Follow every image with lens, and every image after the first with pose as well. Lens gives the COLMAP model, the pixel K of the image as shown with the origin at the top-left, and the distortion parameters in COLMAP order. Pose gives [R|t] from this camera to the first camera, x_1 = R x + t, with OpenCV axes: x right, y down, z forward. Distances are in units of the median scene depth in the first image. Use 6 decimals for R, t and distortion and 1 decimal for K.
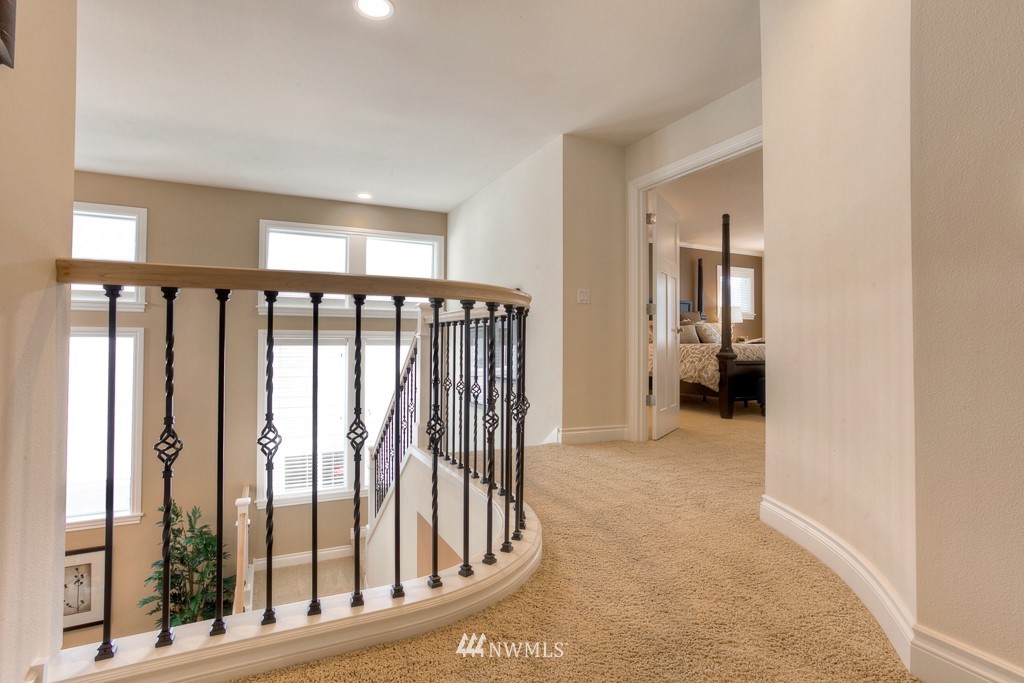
lens RADIAL K [[496.7, 0, 511.2], [0, 496.7, 336.7], [0, 0, 1]] dist [-0.002567, -0.000239]
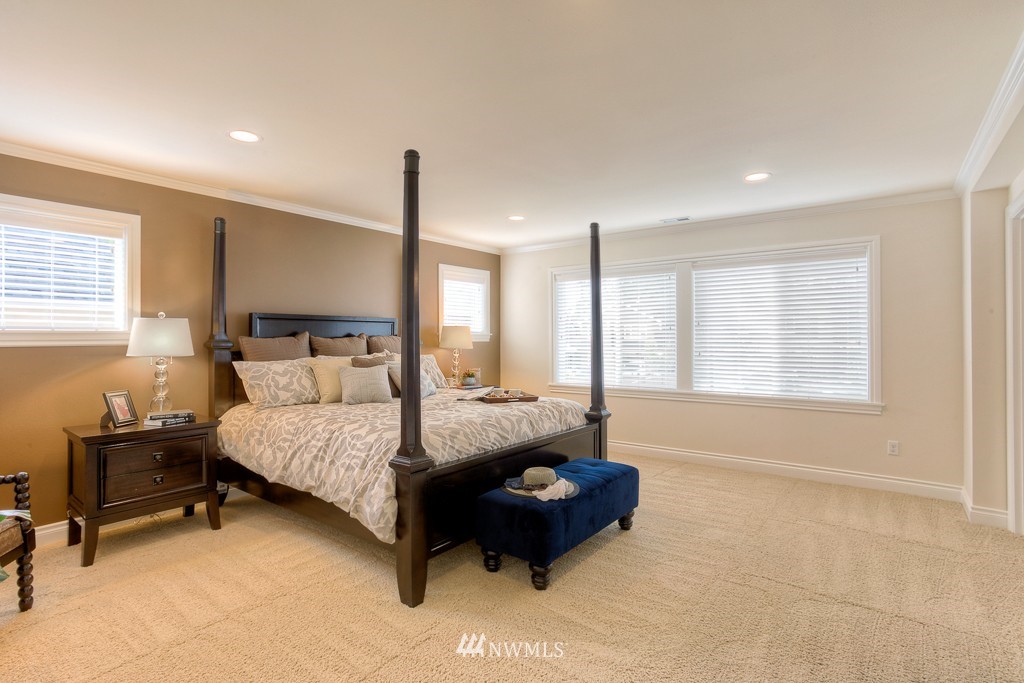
lens RADIAL K [[496.7, 0, 509.7], [0, 496.7, 338.3], [0, 0, 1]] dist [-0.002567, -0.000239]
pose [[0.894252, -0.007659, 0.447497, 0.306440], [0.001184, 0.999891, 0.014746, -0.080002], [-0.447561, -0.012657, 0.894164, 0.546589]]
